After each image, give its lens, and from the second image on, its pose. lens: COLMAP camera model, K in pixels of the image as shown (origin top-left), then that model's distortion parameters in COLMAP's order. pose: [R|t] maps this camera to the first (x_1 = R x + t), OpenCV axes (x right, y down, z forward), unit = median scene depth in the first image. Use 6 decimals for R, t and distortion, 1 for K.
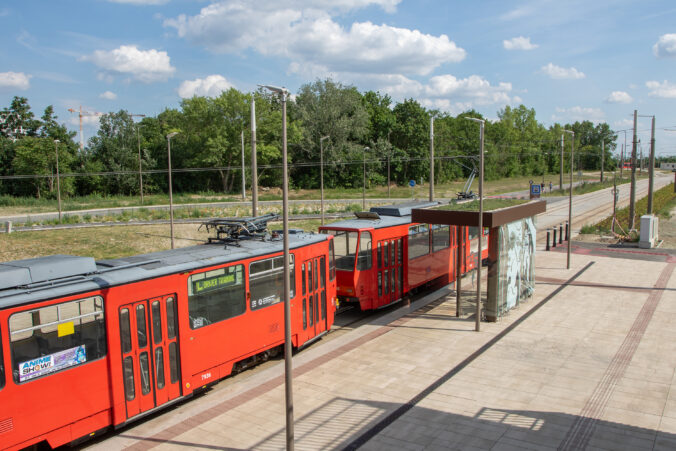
lens RADIAL K [[624.3, 0, 338.0], [0, 624.3, 225.5], [0, 0, 1]] dist [-0.003090, 0.000820]
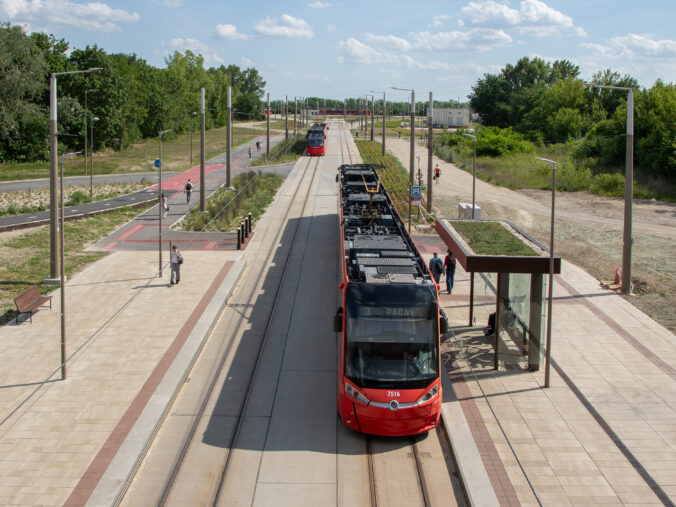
lens RADIAL K [[707.2, 0, 338.0], [0, 707.2, 253.5], [0, 0, 1]] dist [-0.013343, -0.008399]
pose [[0.845724, -0.104935, 0.523201, -0.158742], [0.046864, 0.991292, 0.123064, -0.048284], [-0.531559, -0.079559, 0.843277, 0.078313]]
